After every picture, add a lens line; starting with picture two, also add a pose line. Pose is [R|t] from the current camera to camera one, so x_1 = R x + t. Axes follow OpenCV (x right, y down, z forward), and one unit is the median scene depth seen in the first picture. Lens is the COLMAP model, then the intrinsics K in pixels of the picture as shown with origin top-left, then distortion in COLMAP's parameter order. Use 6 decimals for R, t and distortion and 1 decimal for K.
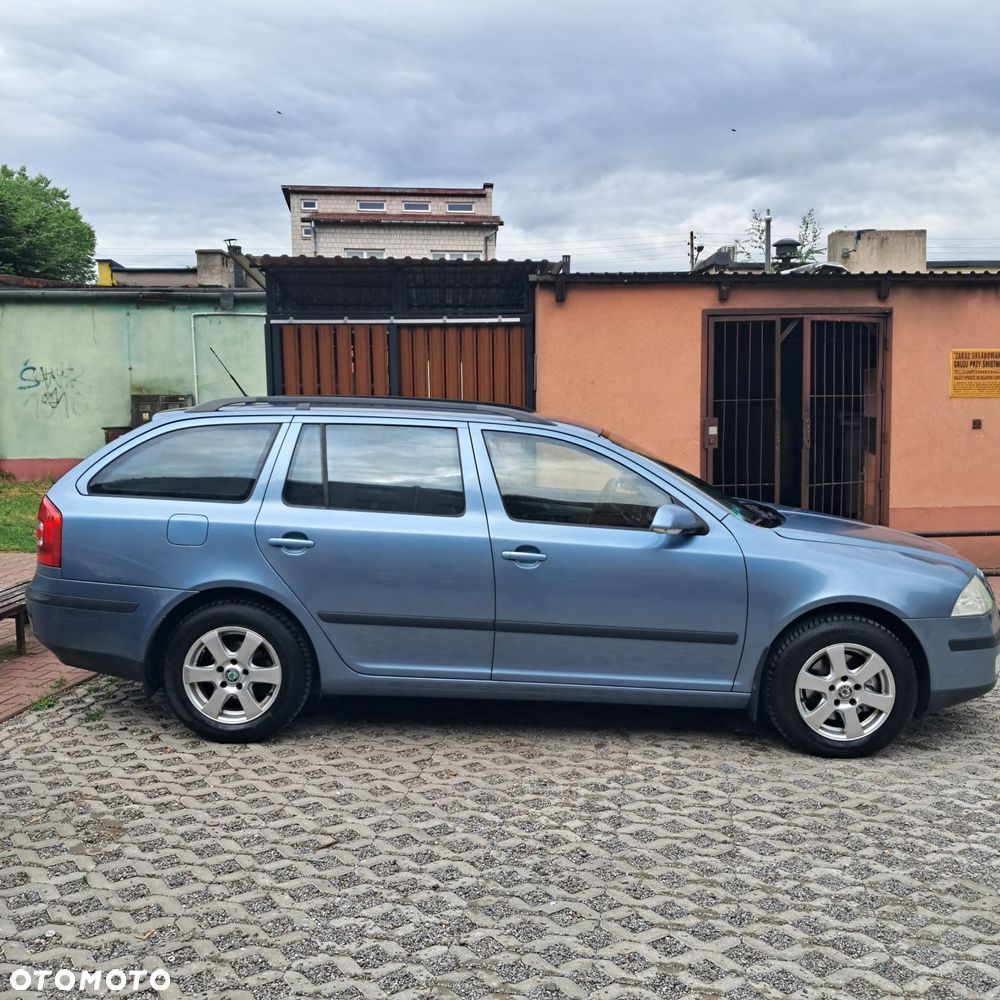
lens RADIAL K [[1062.3, 0, 500.0], [0, 1062.3, 500.0], [0, 0, 1]] dist [0.128986, -0.307542]
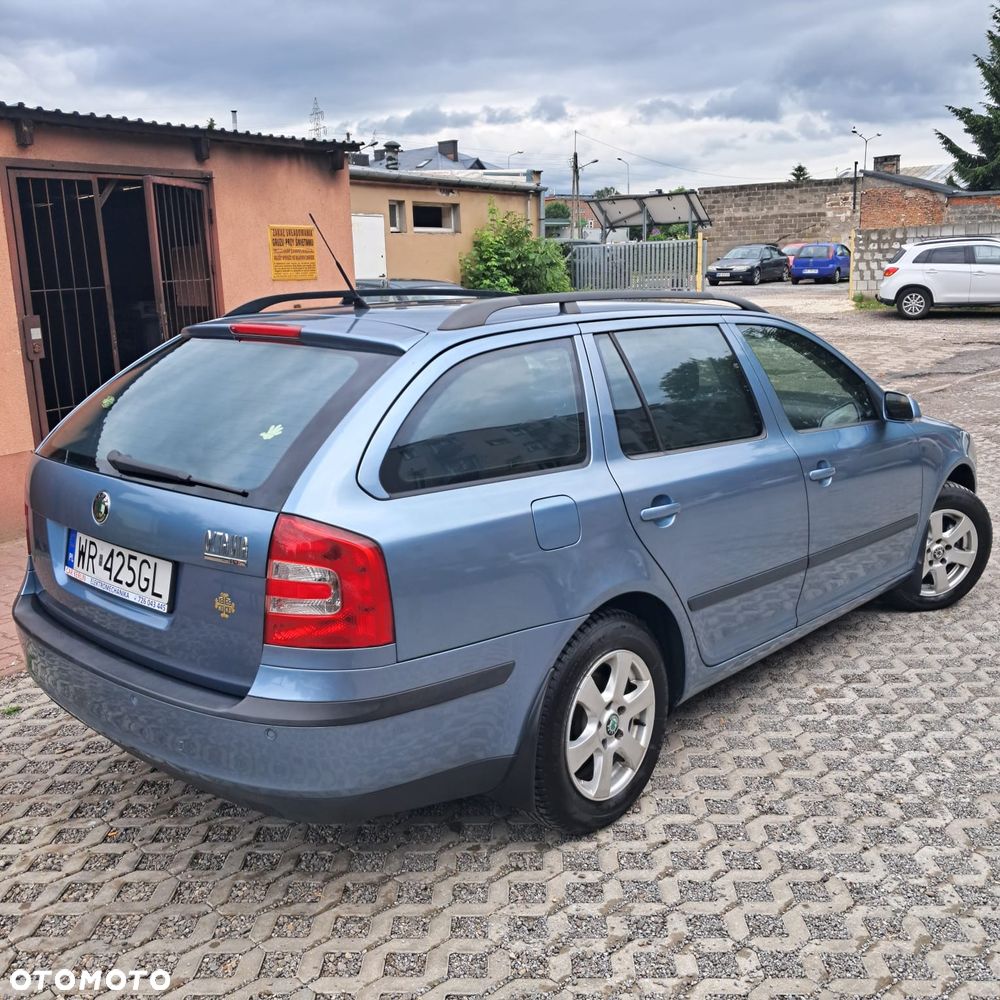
lens RADIAL K [[1060.1, 0, 595.4], [0, 1060.1, 498.8], [0, 0, 1]] dist [0.005750, -0.025772]
pose [[0.565896, -0.187311, 0.802918, -0.176622], [0.099342, 0.982247, 0.159130, -0.032475], [-0.818470, -0.010288, 0.574457, 0.289507]]
